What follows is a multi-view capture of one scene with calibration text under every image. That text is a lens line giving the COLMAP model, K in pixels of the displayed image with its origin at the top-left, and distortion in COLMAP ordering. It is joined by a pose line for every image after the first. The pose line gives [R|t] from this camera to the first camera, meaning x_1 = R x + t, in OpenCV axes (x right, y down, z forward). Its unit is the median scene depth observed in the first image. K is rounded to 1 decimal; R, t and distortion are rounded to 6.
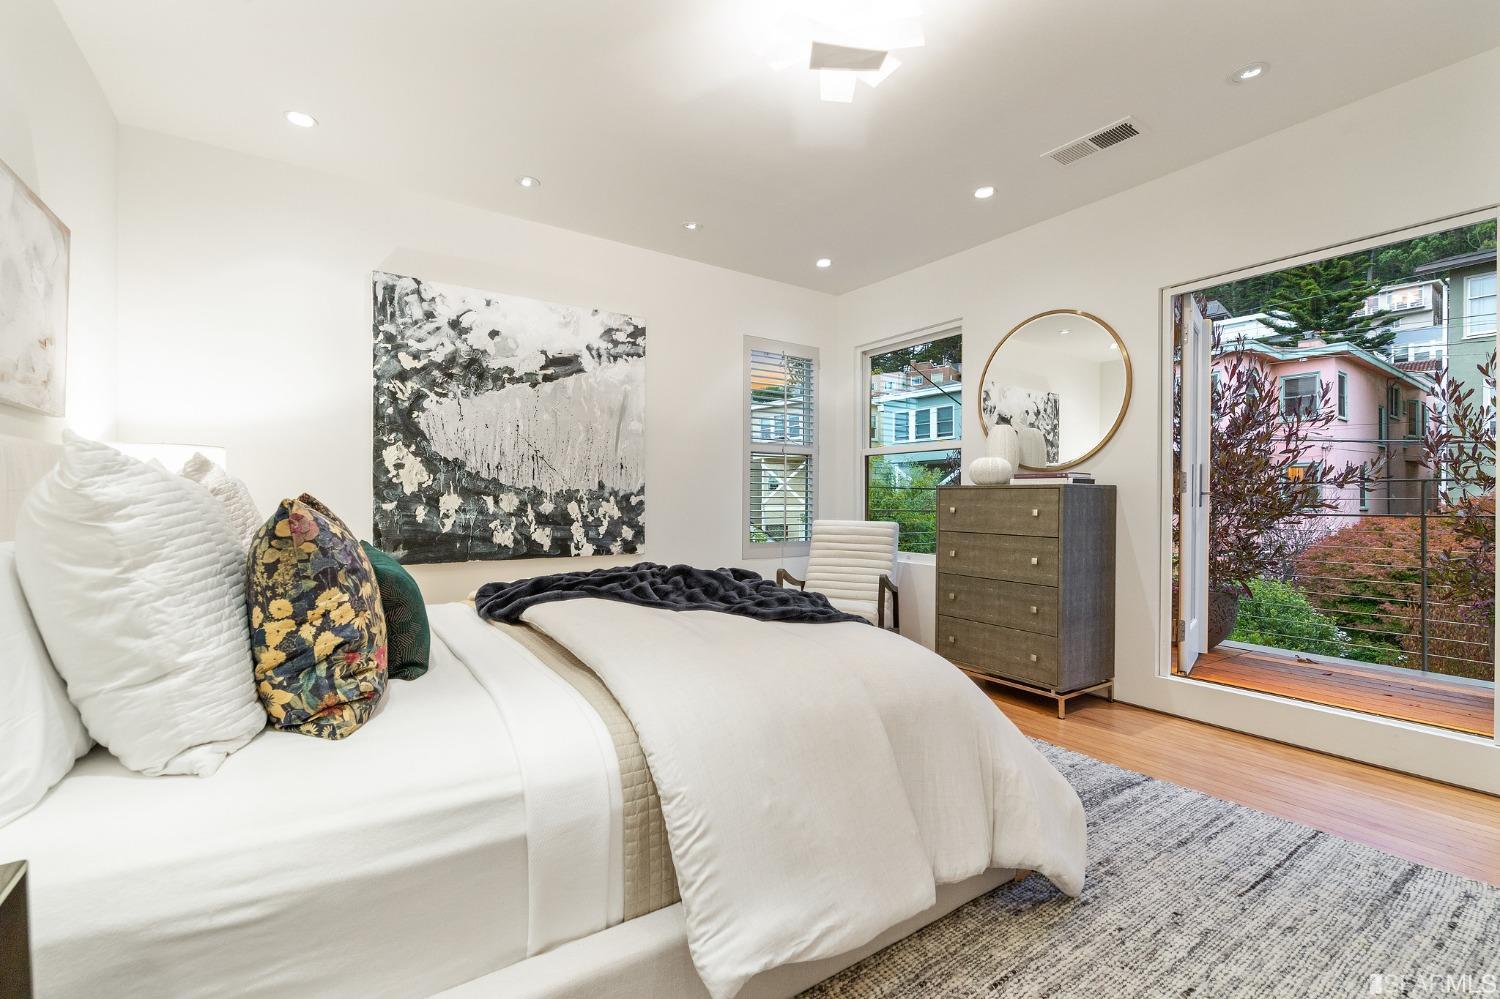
lens RADIAL K [[645.9, 0, 740.2], [0, 645.9, 502.7], [0, 0, 1]] dist [-0.003130, -0.000359]
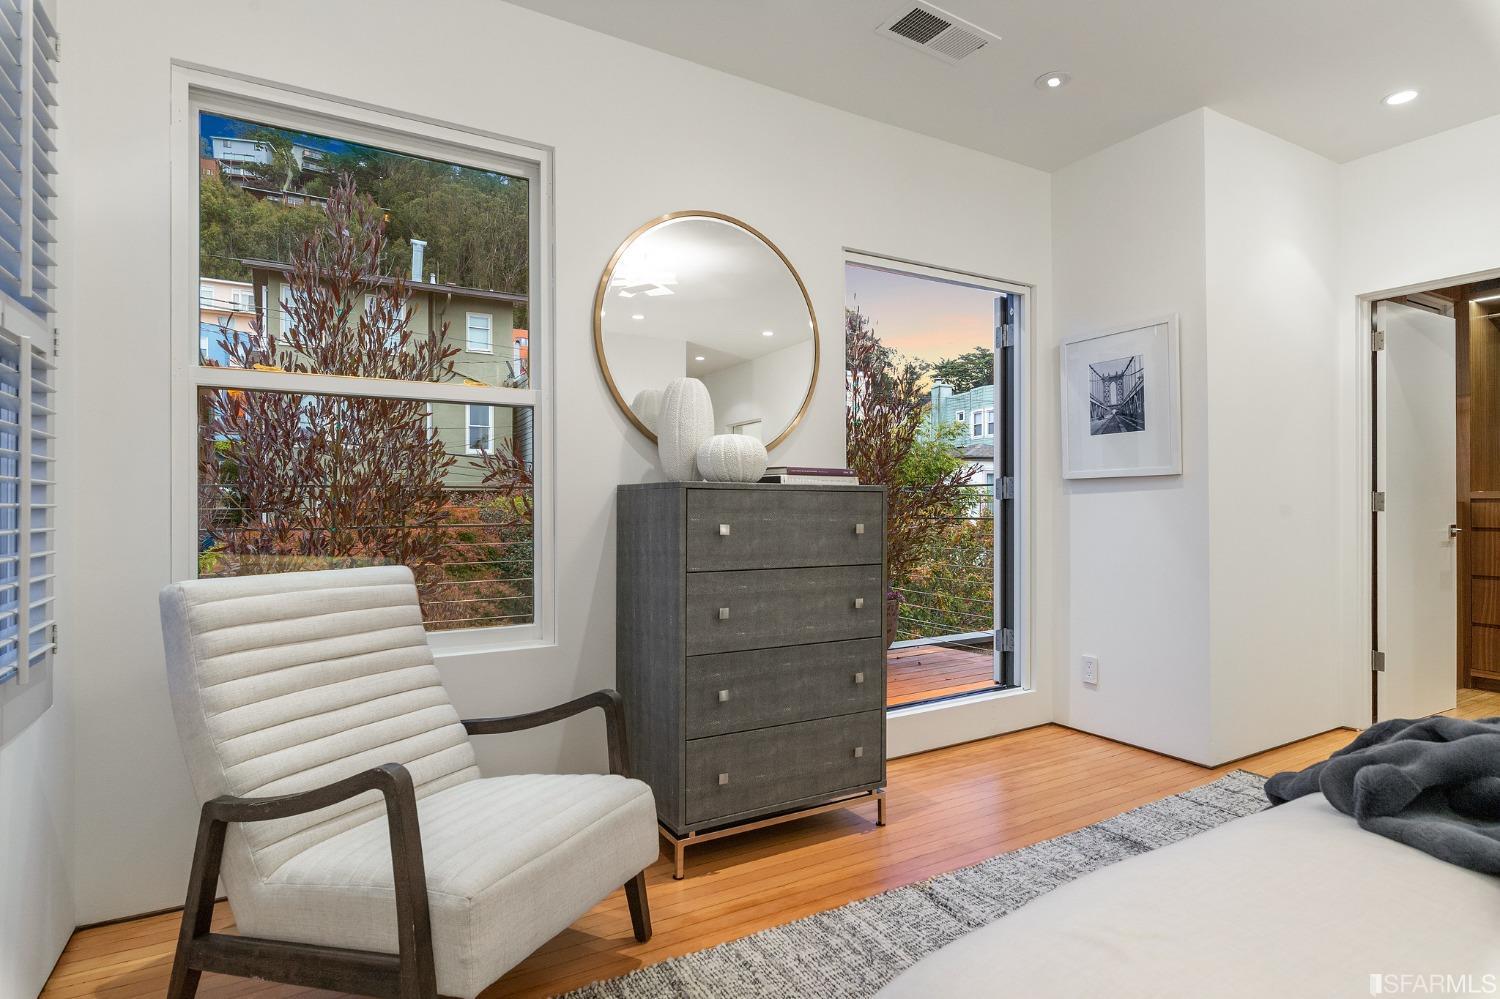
lens RADIAL K [[795.1, 0, 751.3], [0, 795.1, 513.5], [0, 0, 1]] dist [-0.000292, 0.000122]
pose [[0.063482, -0.017747, 0.997825, -0.333057], [0.014000, 0.999759, 0.016891, -0.013680], [-0.997885, 0.012897, 0.063715, 1.015654]]
